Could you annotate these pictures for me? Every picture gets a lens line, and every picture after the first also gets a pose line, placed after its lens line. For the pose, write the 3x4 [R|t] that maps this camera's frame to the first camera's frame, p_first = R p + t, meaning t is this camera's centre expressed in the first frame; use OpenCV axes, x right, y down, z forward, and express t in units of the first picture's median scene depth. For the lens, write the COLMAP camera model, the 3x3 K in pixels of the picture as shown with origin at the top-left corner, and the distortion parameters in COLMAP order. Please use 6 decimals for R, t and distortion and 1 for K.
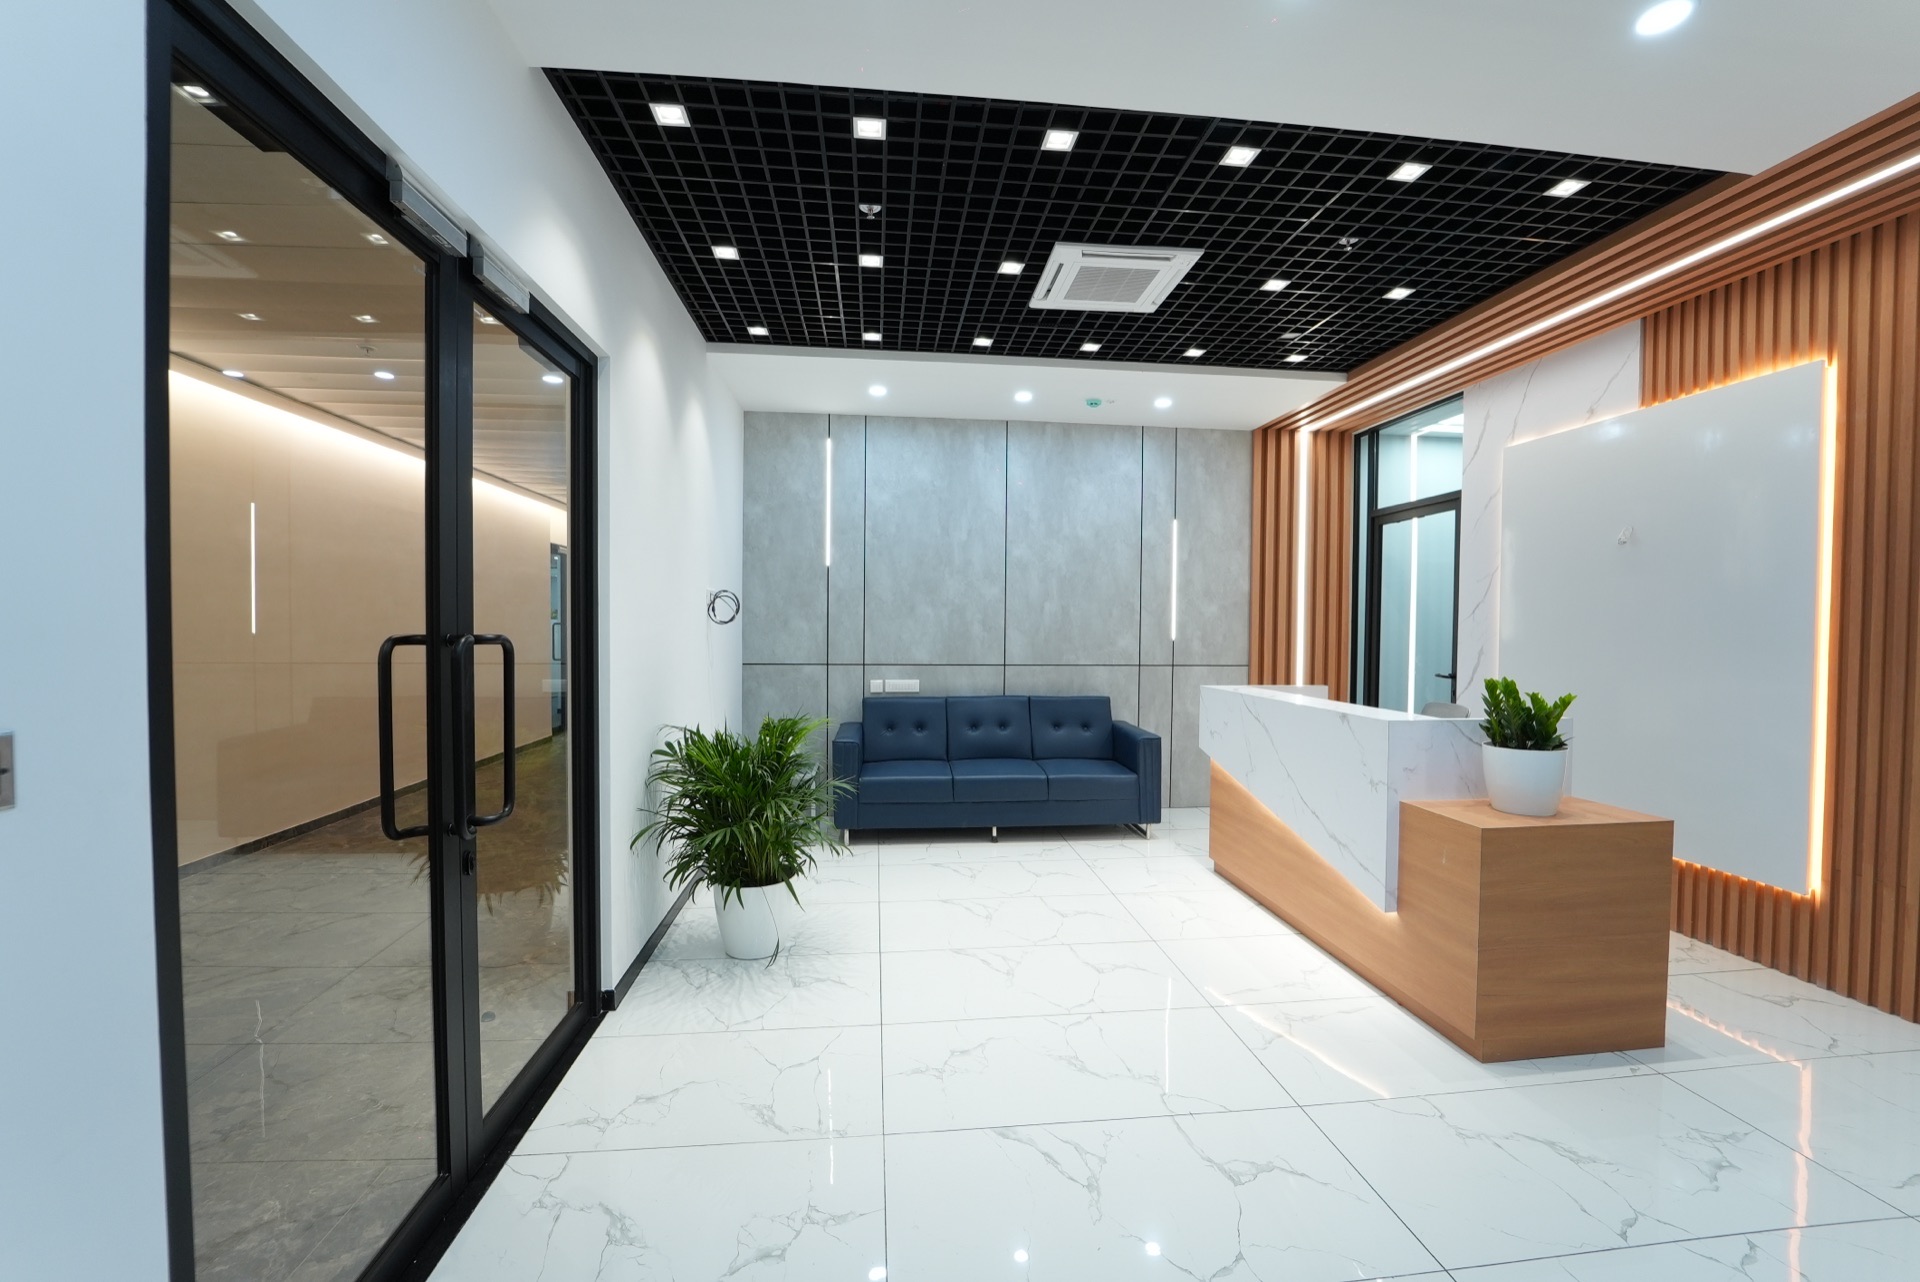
lens RADIAL K [[792.8, 0, 959.1], [0, 792.8, 644.2], [0, 0, 1]] dist [-0.013436, -0.001287]
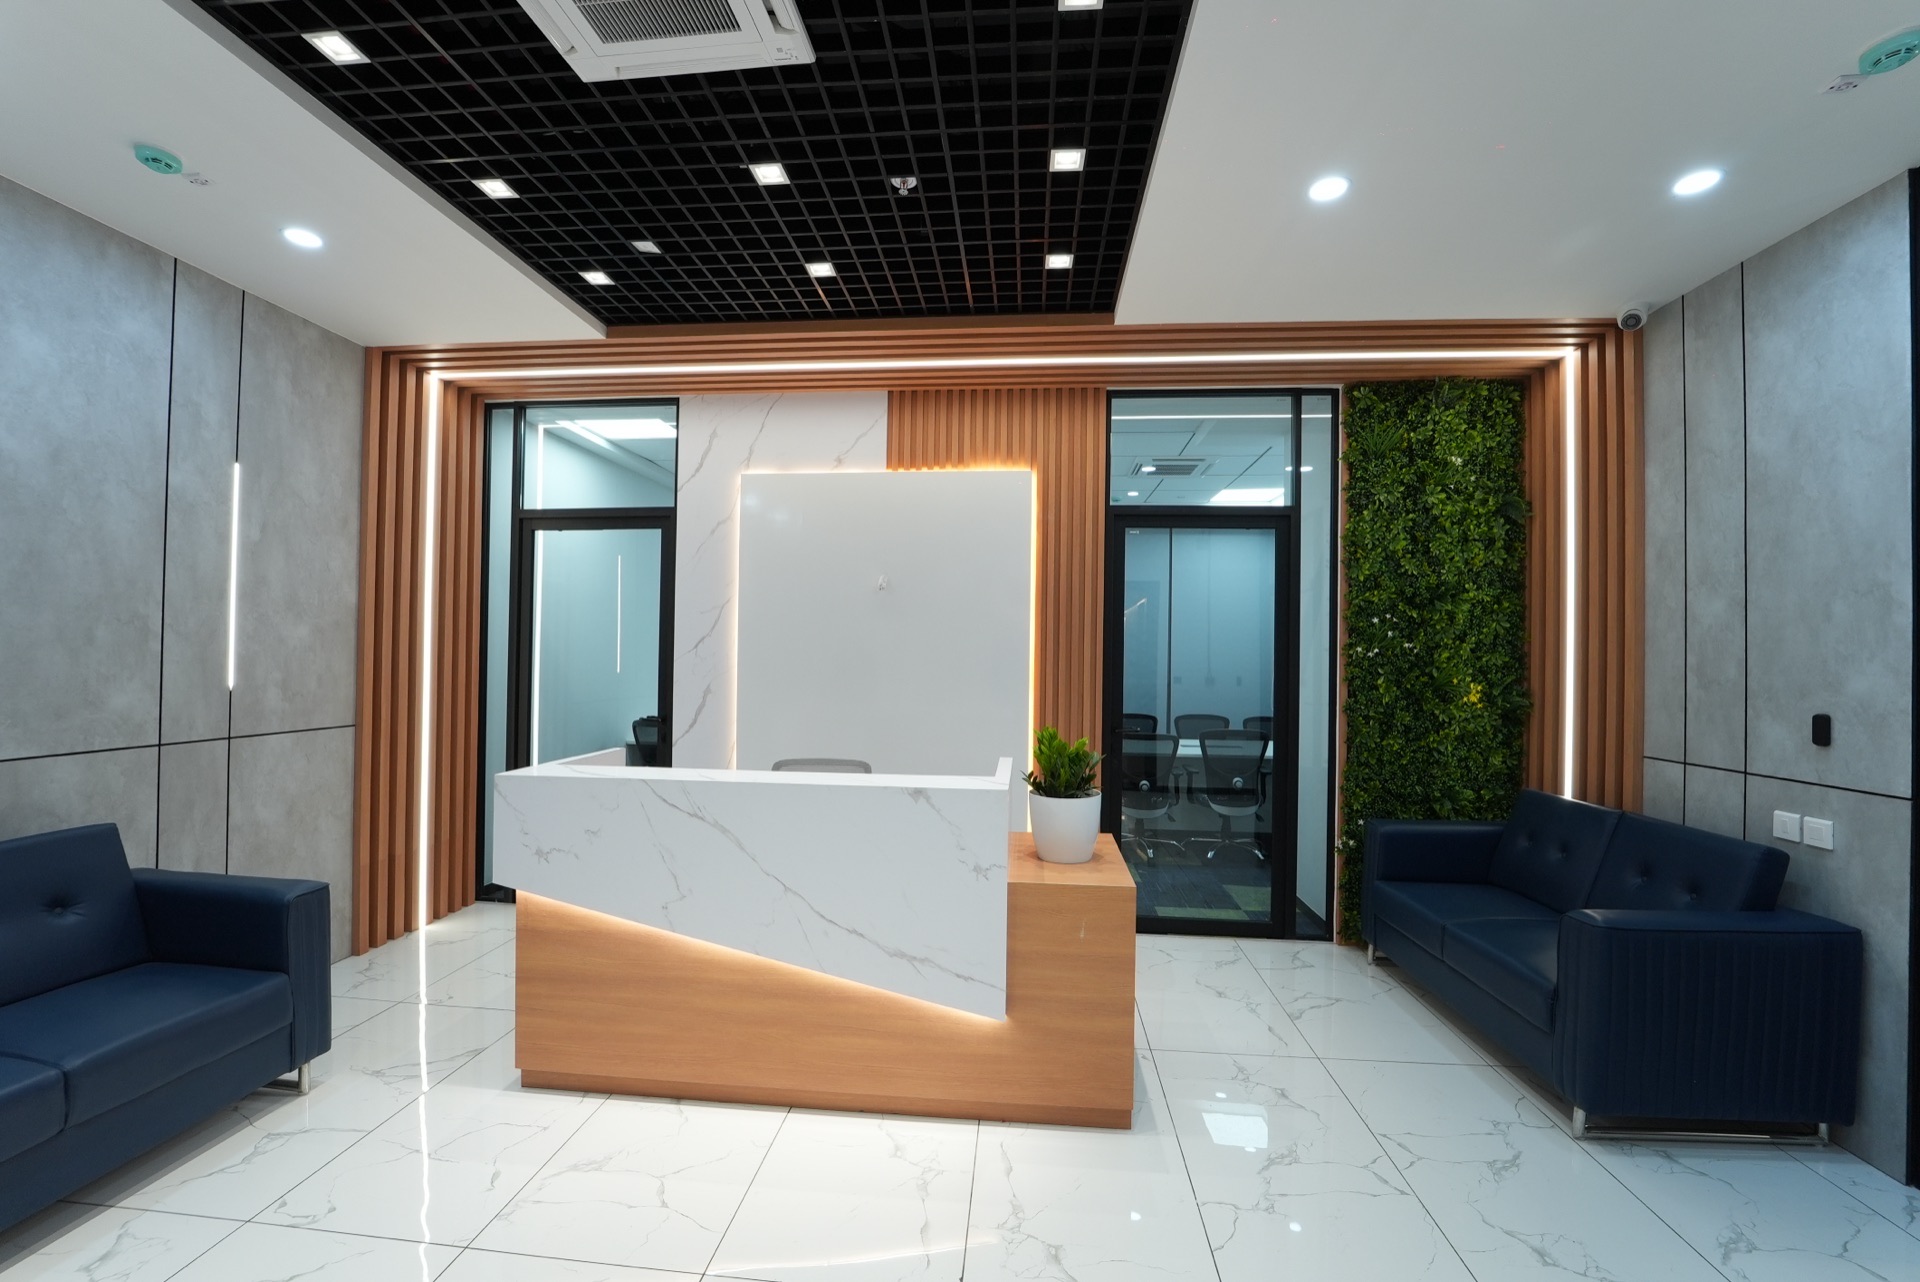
lens RADIAL K [[792.8, 0, 953.5], [0, 792.8, 647.1], [0, 0, 1]] dist [-0.013436, -0.001287]
pose [[0.206153, 0.006718, 0.978497, -0.141766], [0.013578, 0.999861, -0.009725, -0.022375], [-0.978426, 0.015291, 0.206033, 0.434424]]
